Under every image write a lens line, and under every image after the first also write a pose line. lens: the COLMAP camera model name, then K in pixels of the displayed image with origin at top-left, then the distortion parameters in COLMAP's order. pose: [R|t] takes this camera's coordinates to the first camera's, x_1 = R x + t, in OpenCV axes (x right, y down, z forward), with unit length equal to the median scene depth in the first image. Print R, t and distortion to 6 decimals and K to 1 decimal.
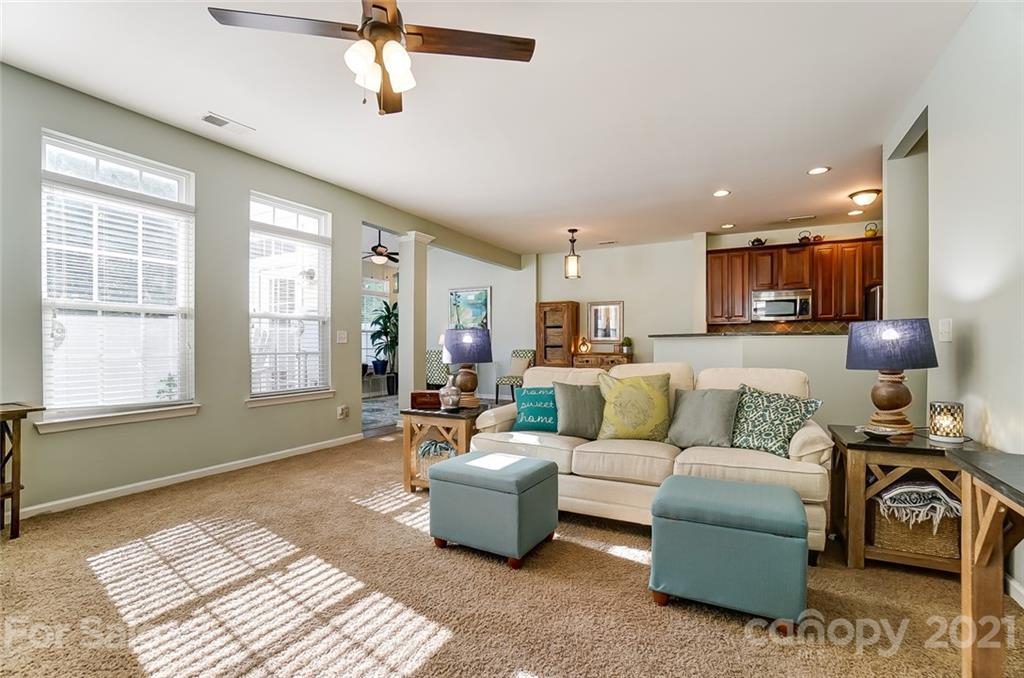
lens RADIAL K [[457.7, 0, 511.0], [0, 457.7, 340.2], [0, 0, 1]] dist [-0.061465, 0.024234]
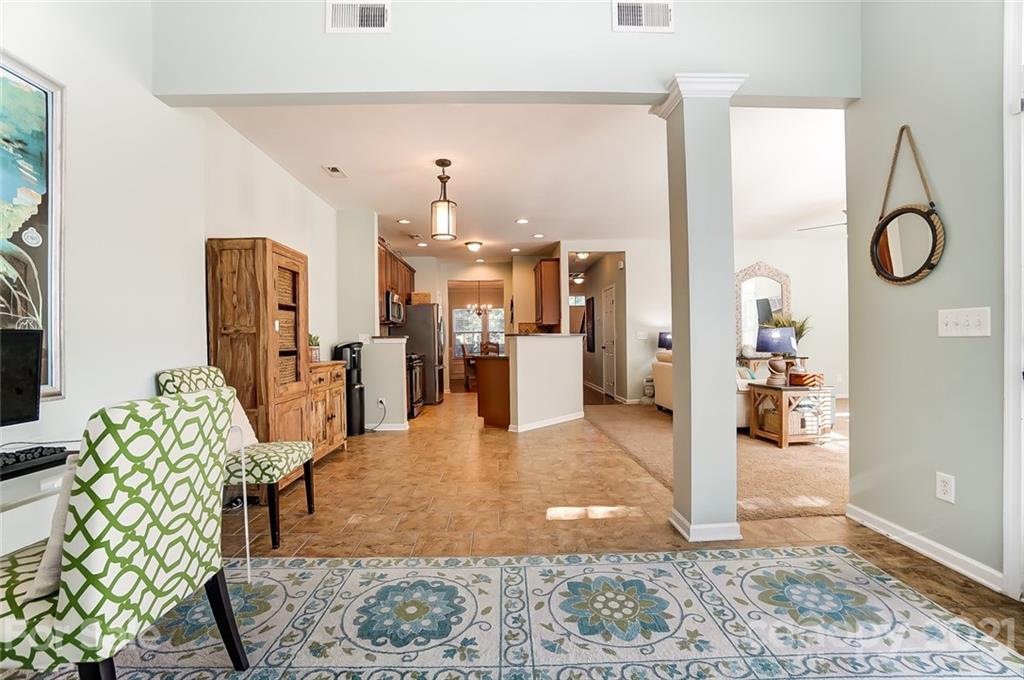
lens RADIAL K [[457.7, 0, 511.0], [0, 457.7, 341.2], [0, 0, 1]] dist [-0.061465, 0.024234]
pose [[-0.503443, 0.009810, 0.863973, -0.446351], [0.009563, 0.999938, -0.005781, 0.008169], [-0.863976, 0.005351, -0.503505, 1.228070]]
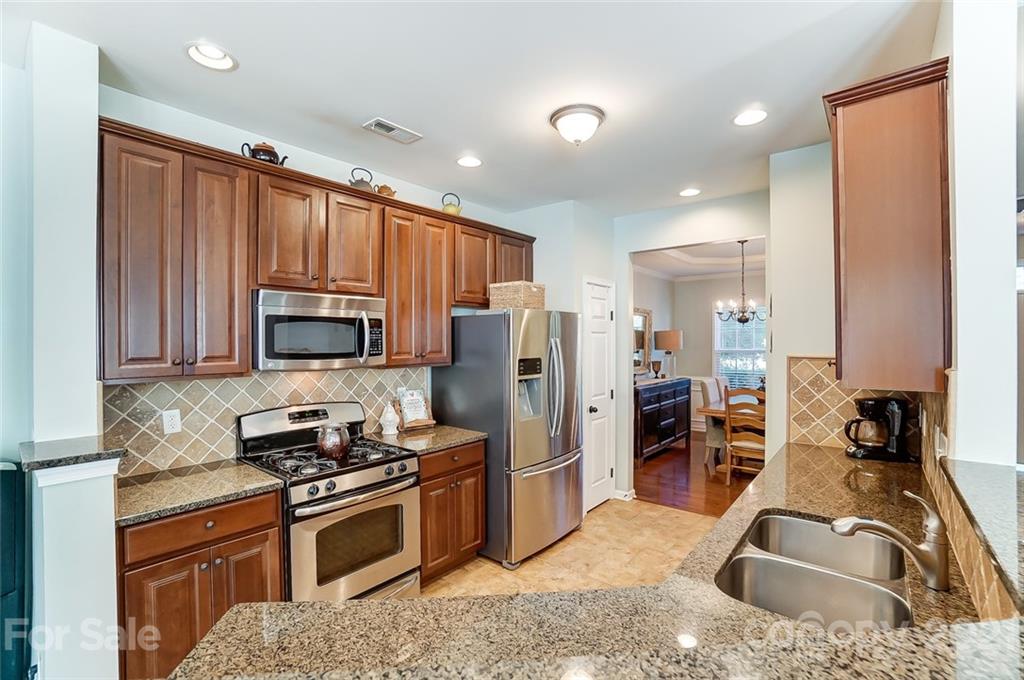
lens RADIAL K [[457.7, 0, 511.0], [0, 457.7, 341.2], [0, 0, 1]] dist [-0.061465, 0.024234]
pose [[0.189484, -0.001960, 0.981882, 0.223102], [-0.006907, 0.999971, 0.003329, -0.067015], [-0.981860, -0.007413, 0.189465, 0.717620]]
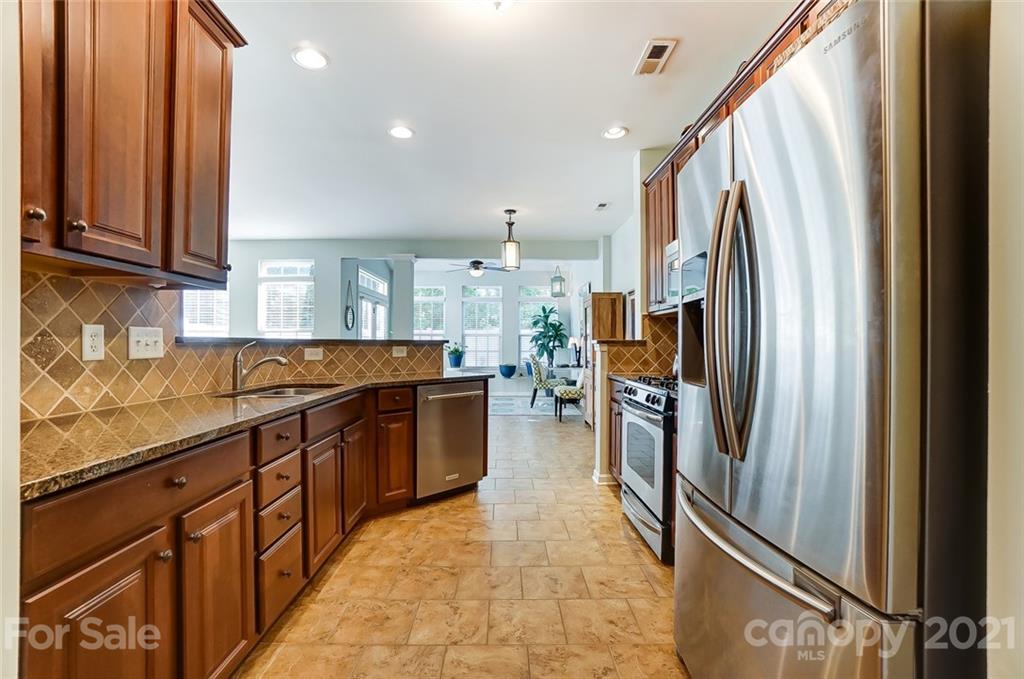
lens RADIAL K [[457.7, 0, 511.0], [0, 457.7, 340.7], [0, 0, 1]] dist [-0.061465, 0.024234]
pose [[0.499425, -0.002410, -0.866354, 0.846597], [0.003848, 0.999992, -0.000563, -0.007966], [0.866348, -0.003053, 0.499431, 0.592618]]
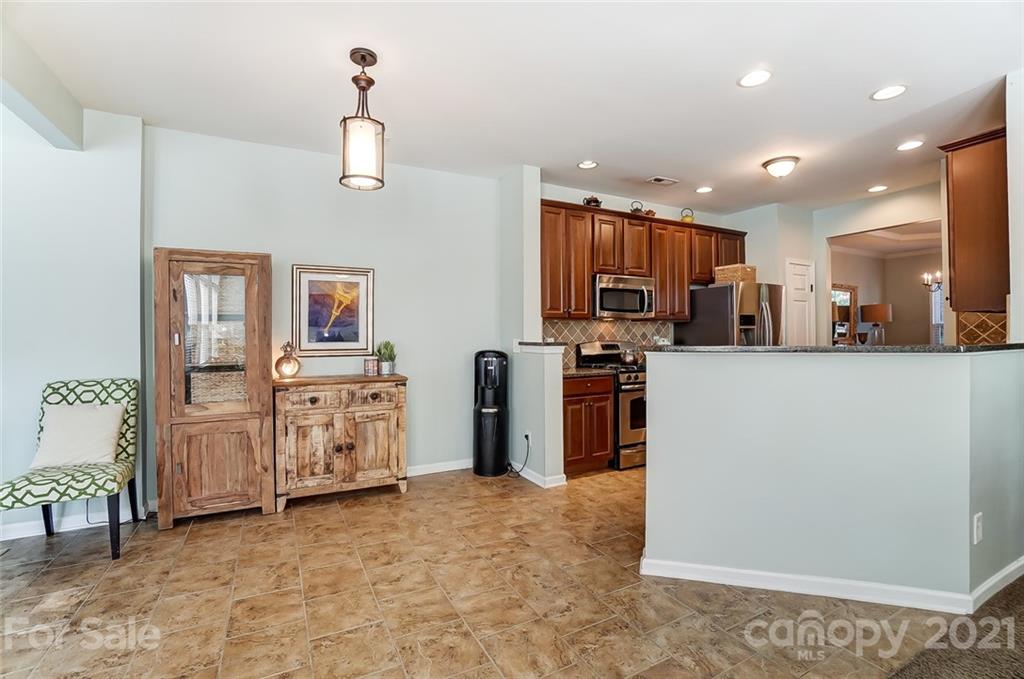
lens RADIAL K [[462.7, 0, 509.2], [0, 462.7, 336.5], [0, 0, 1]] dist [-0.062123, 0.018216]
pose [[0.552738, -0.004346, 0.833343, -0.102472], [-0.000027, 0.999986, 0.005234, -0.017880], [-0.833355, -0.002916, 0.552731, 0.704959]]
